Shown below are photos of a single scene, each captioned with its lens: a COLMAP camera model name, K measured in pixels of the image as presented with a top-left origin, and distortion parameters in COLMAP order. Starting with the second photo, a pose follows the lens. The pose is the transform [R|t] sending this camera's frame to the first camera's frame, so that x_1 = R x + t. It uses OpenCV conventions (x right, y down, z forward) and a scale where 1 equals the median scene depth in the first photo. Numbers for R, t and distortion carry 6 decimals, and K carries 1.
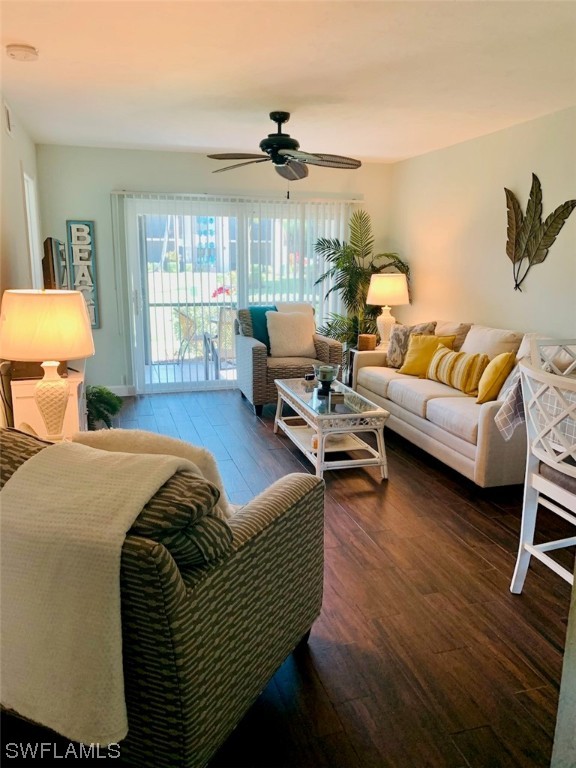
lens RADIAL K [[583.3, 0, 282.0], [0, 583.3, 379.0], [0, 0, 1]] dist [0.013939, -0.007597]
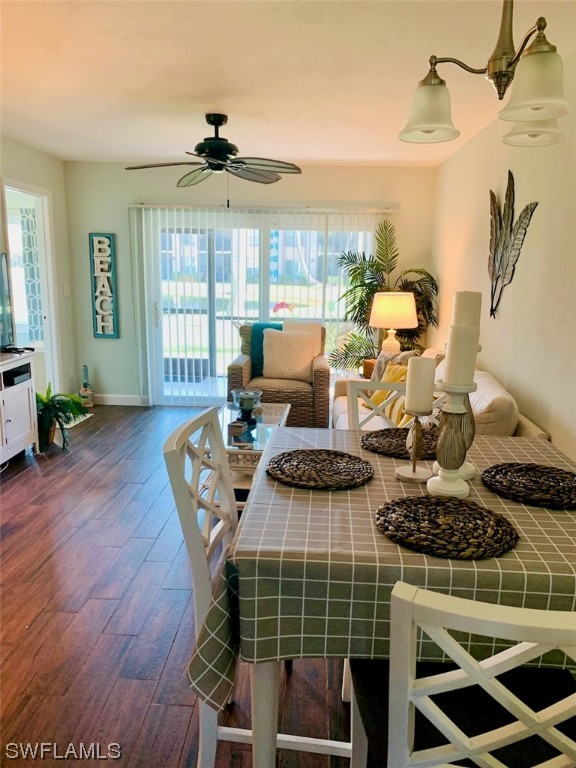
lens RADIAL K [[583.3, 0, 288.6], [0, 583.3, 388.6], [0, 0, 1]] dist [0.013939, -0.007597]
pose [[0.950428, 0.075835, -0.301554, 0.300229], [-0.078454, 0.996912, 0.003437, -0.026019], [0.300883, 0.020392, 0.953443, 0.116598]]
